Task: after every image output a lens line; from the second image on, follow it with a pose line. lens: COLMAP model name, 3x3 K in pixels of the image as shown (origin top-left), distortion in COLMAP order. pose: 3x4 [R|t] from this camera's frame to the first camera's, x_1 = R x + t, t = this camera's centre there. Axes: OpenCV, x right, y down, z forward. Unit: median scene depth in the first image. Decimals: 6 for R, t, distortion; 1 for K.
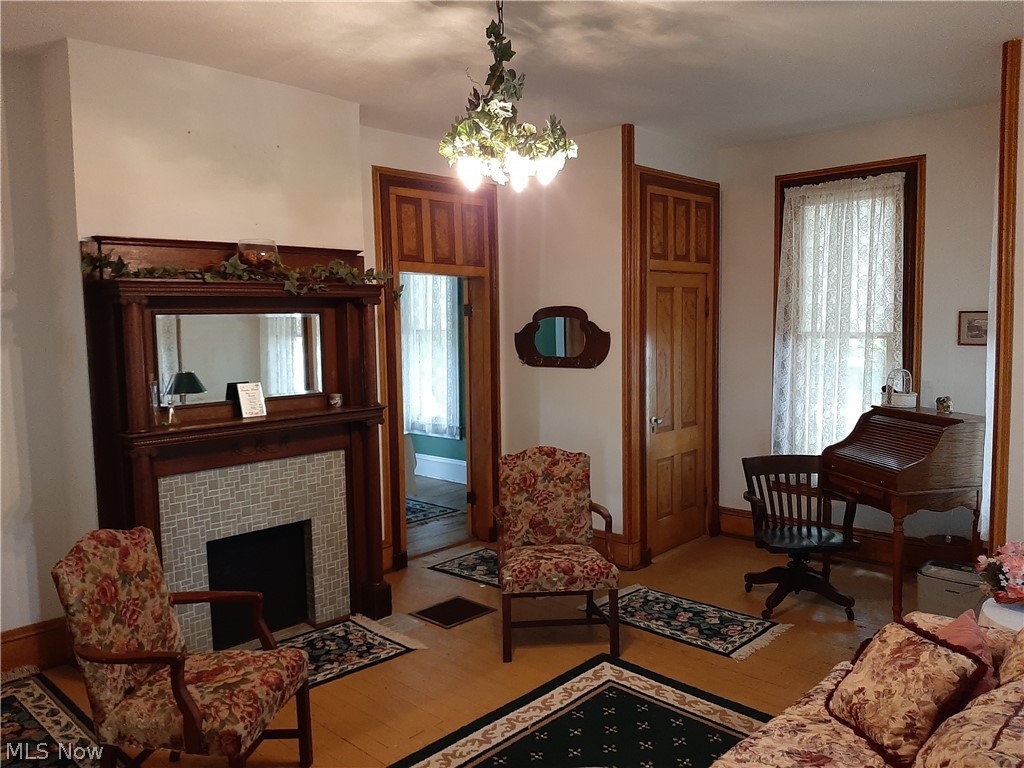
lens RADIAL K [[801.2, 0, 513.6], [0, 801.2, 377.5], [0, 0, 1]] dist [0.062223, -0.112454]
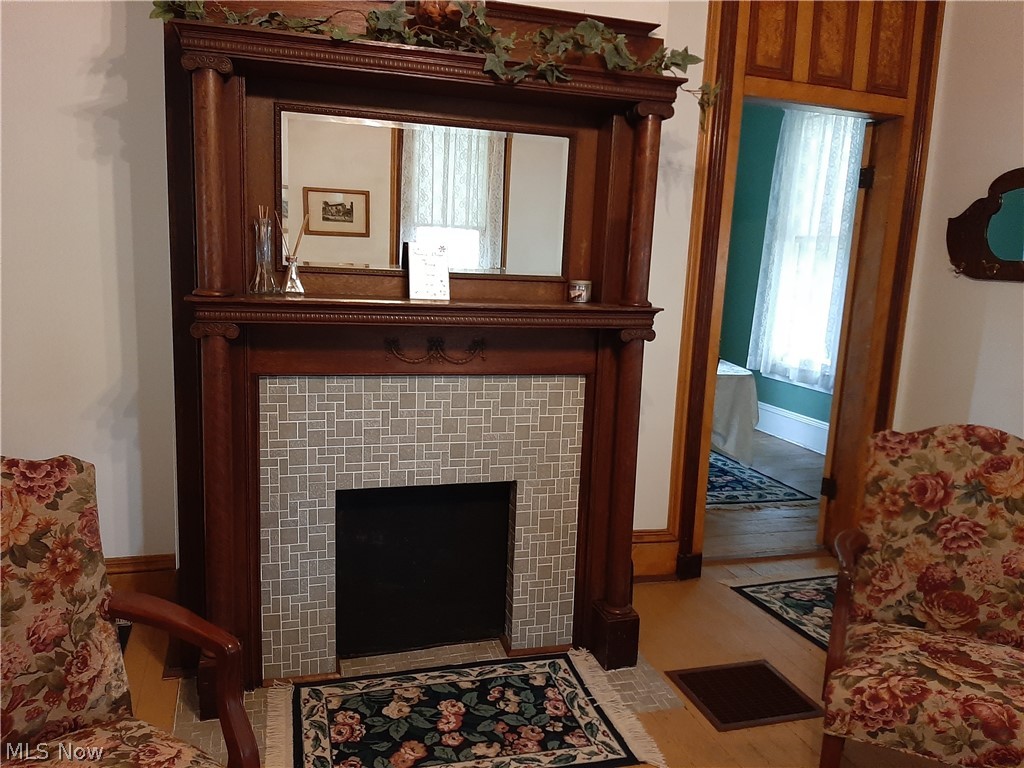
lens RADIAL K [[801.2, 0, 513.6], [0, 801.2, 385.6], [0, 0, 1]] dist [0.062223, -0.112454]
pose [[0.877223, 0.135293, -0.460626, 0.014167], [-0.096513, 0.989579, 0.106854, 0.039461], [0.470282, -0.049278, 0.881139, 0.470305]]
